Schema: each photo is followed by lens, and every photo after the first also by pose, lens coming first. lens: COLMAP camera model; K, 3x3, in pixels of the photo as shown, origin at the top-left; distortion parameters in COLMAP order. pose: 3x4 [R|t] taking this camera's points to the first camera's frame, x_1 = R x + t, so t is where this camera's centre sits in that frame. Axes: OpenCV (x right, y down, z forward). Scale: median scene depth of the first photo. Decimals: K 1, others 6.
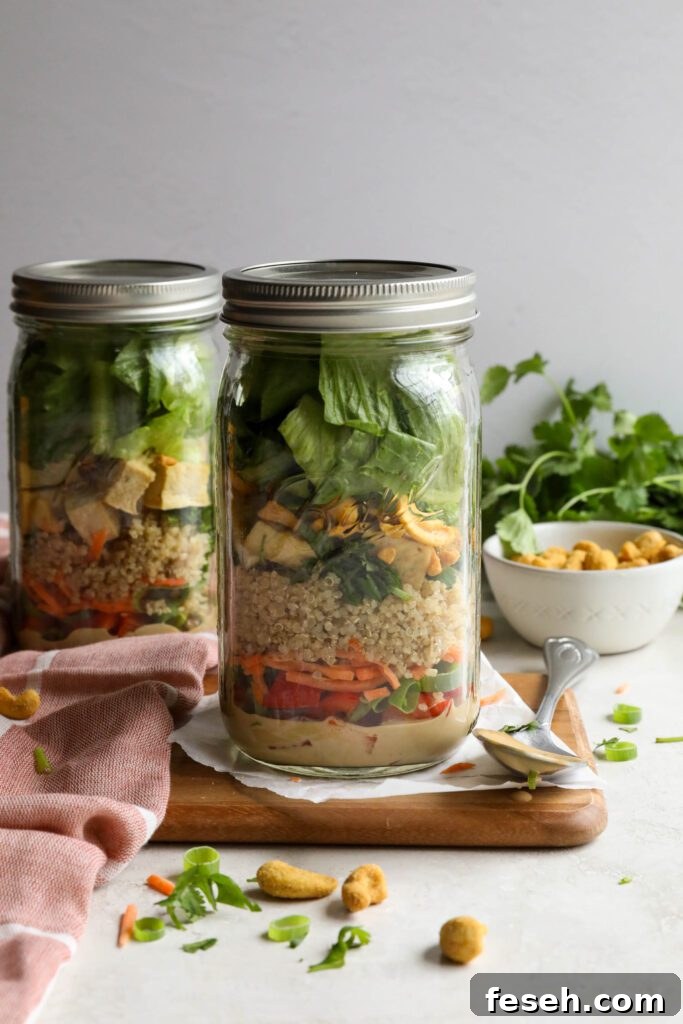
lens RADIAL K [[1486.5, 0, 345.2], [0, 1486.5, 535.8], [0, 0, 1]] dist [-0.011158, -0.068288]
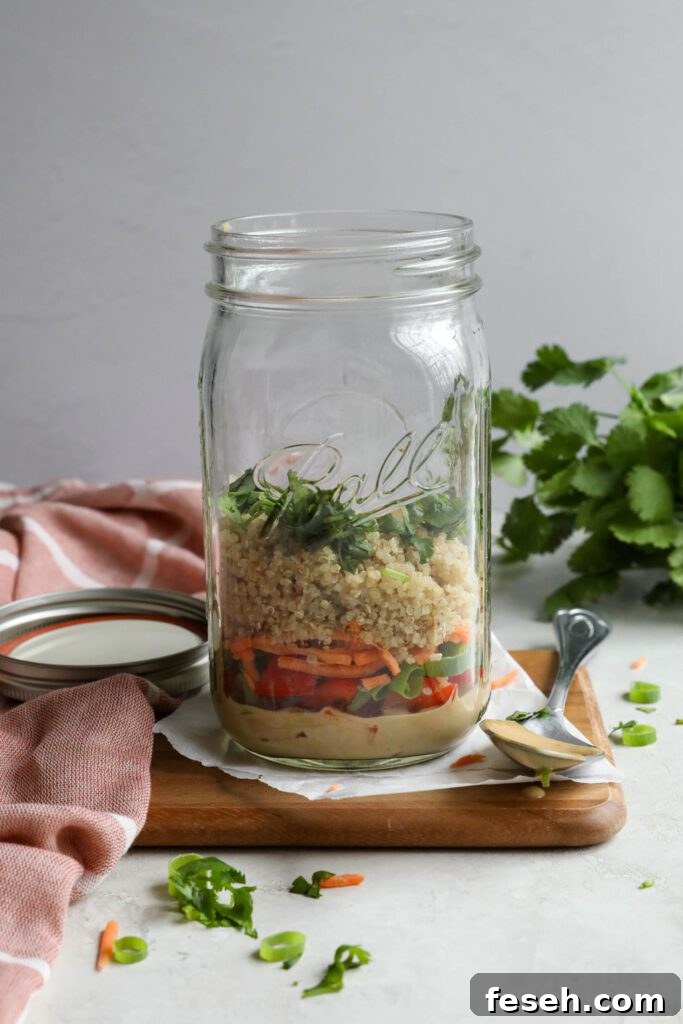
lens RADIAL K [[1486.5, 0, 345.2], [0, 1486.5, 535.8], [0, 0, 1]] dist [-0.011158, -0.068288]
pose [[0.999949, -0.009088, -0.004409, 0.006784], [0.009263, 0.999101, 0.041378, -0.024614], [0.004029, -0.041416, 0.999134, 0.080985]]
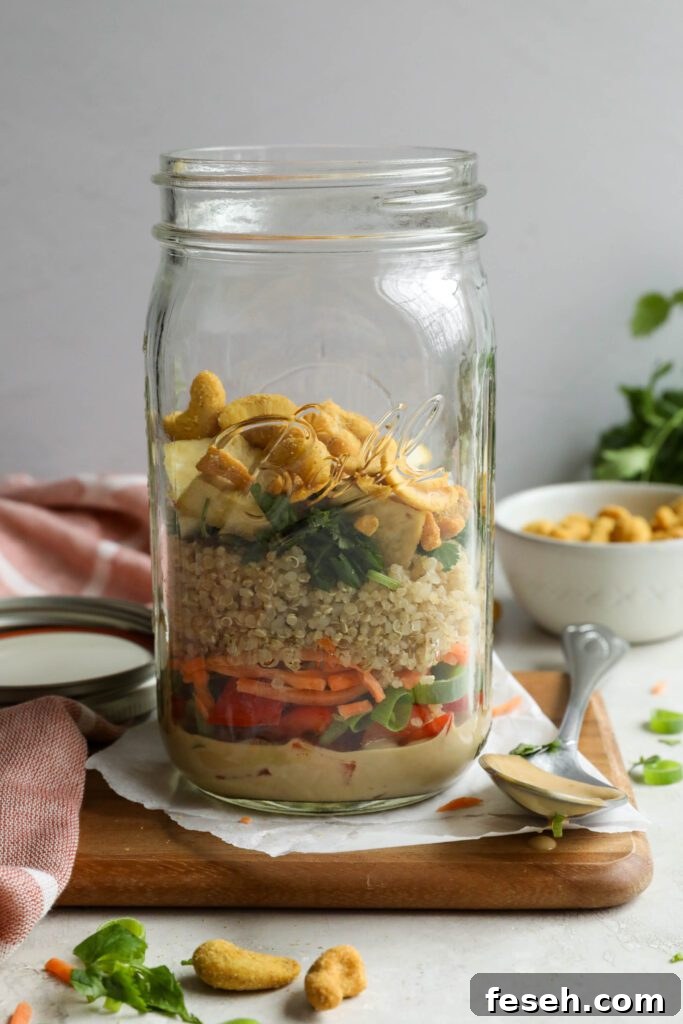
lens RADIAL K [[1486.5, 0, 345.2], [0, 1486.5, 535.8], [0, 0, 1]] dist [-0.011158, -0.068288]
pose [[1.000000, -0.000221, 0.000253, 0.016280], [0.000213, 0.999584, 0.028830, -0.006646], [-0.000259, -0.028829, 0.999584, 0.237447]]
